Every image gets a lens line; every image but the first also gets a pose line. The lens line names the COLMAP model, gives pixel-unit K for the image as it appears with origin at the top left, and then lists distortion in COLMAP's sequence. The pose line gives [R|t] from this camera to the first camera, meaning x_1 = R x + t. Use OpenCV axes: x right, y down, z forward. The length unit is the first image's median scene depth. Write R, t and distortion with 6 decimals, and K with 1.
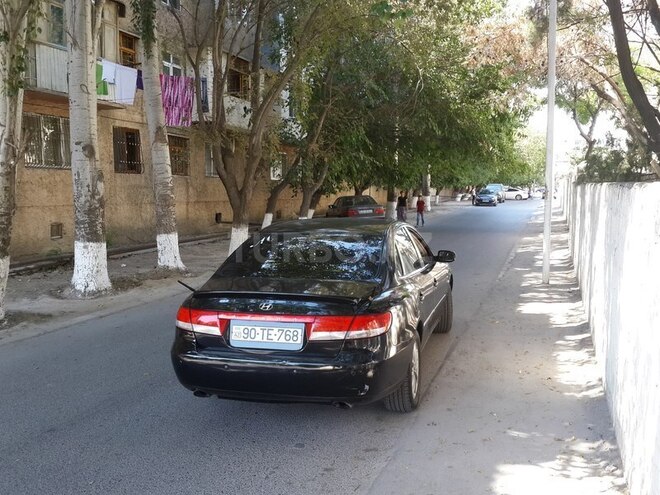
lens RADIAL K [[599.9, 0, 331.7], [0, 599.9, 250.4], [0, 0, 1]] dist [-0.003538, 0.000000]
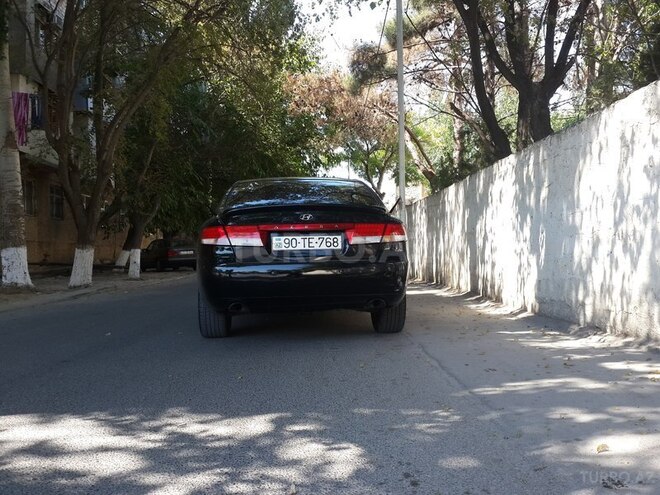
lens RADIAL K [[599.9, 0, 329.9], [0, 599.9, 244.8], [0, 0, 1]] dist [-0.003538, 0.000000]
pose [[0.938842, -0.000795, 0.344348, -0.140734], [0.039007, 0.993806, -0.104057, 0.081766], [-0.342133, 0.111125, 0.933058, -0.008250]]
